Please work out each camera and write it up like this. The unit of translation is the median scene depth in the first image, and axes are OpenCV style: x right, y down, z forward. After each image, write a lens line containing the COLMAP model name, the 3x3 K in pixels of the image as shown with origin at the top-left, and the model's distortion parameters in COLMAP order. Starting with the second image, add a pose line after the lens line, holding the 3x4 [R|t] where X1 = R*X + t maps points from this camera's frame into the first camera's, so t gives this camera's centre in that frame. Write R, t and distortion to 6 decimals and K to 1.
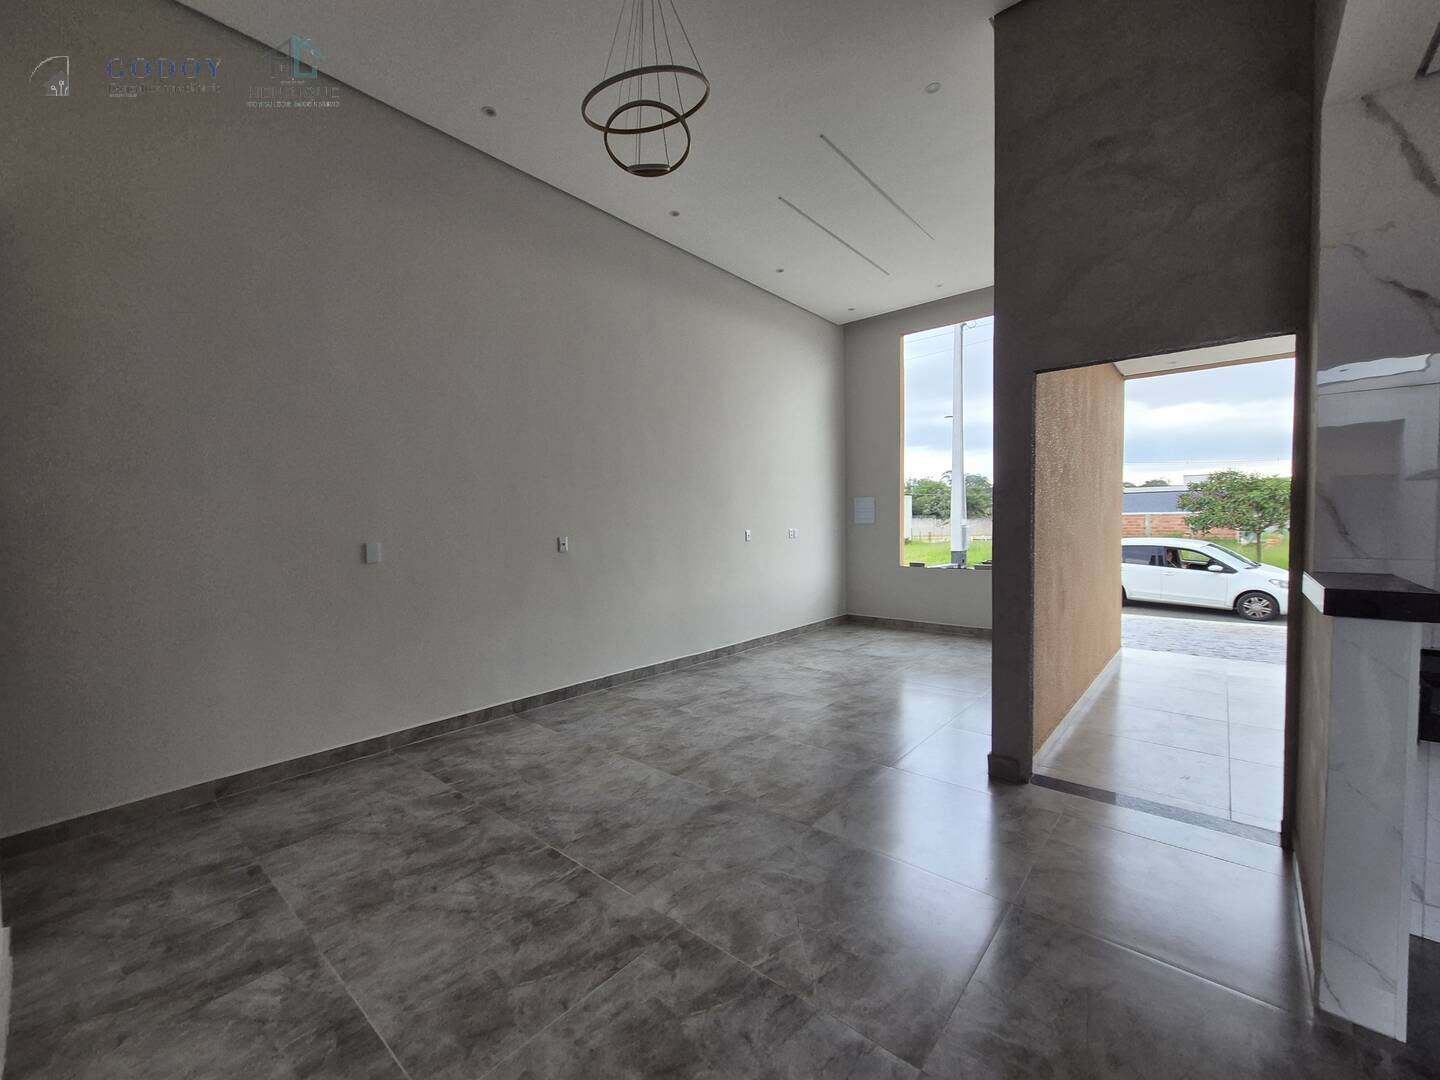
lens RADIAL K [[606.1, 0, 720.0], [0, 606.1, 540.0], [0, 0, 1]] dist [-0.002124, -0.000287]
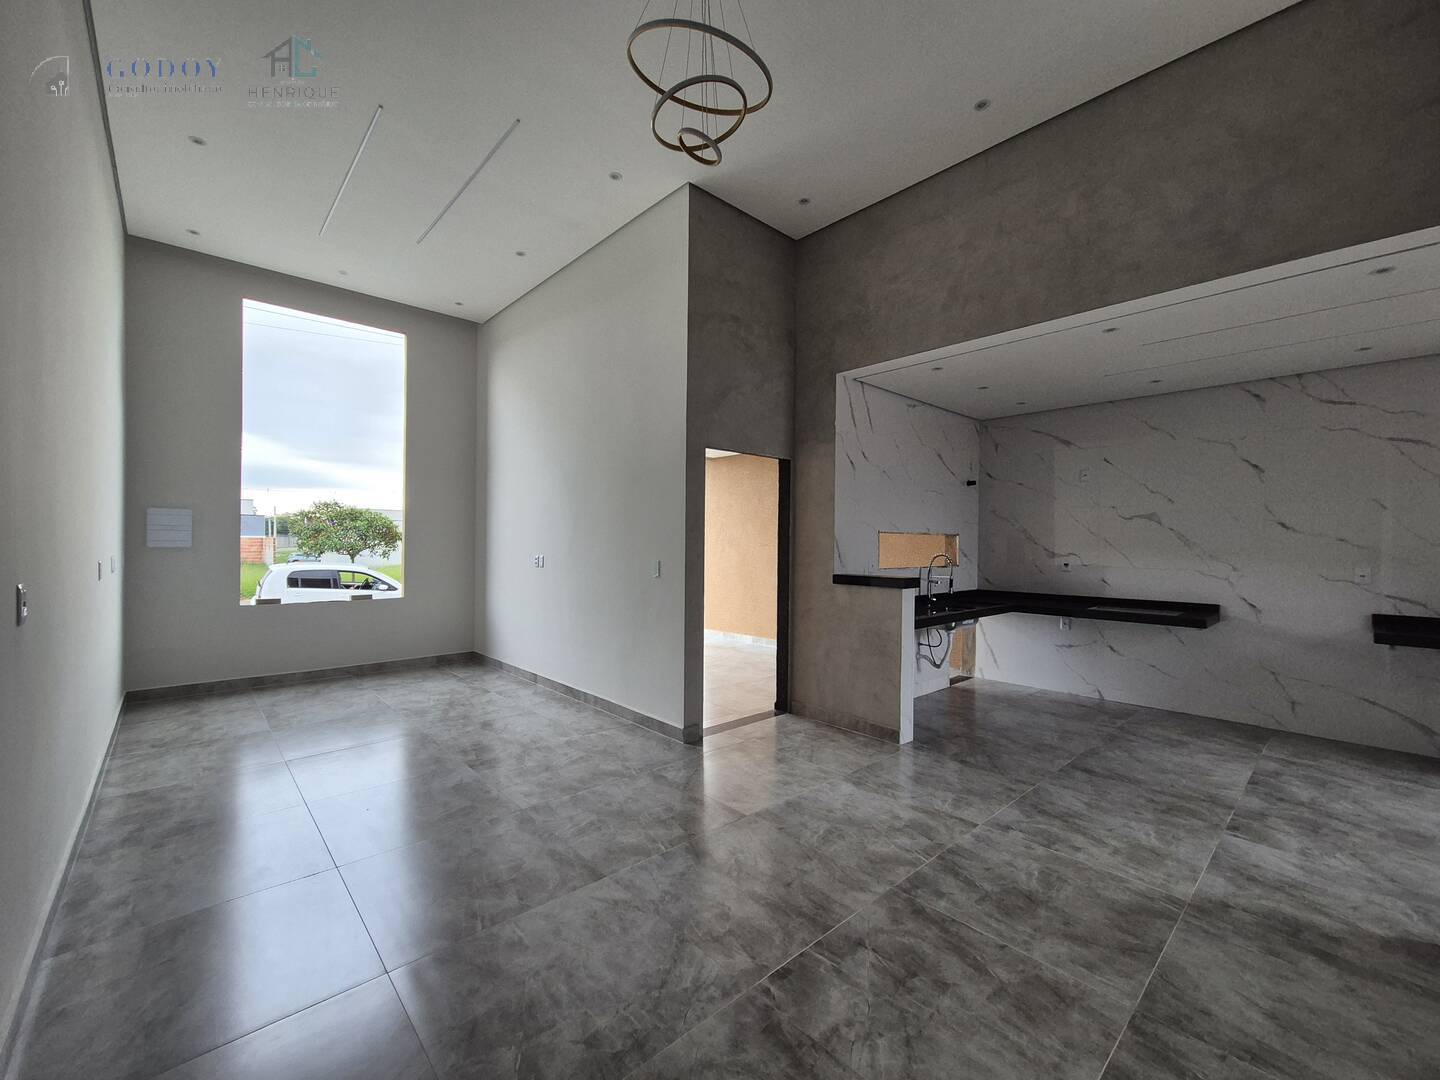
lens RADIAL K [[590.2, 0, 723.5], [0, 590.2, 546.8], [0, 0, 1]] dist [0.001356, 0.000289]
pose [[0.107726, 0.009251, 0.994138, -1.237033], [0.017647, 0.999781, -0.011216, -0.035922], [-0.994024, 0.018752, 0.107539, 1.154321]]
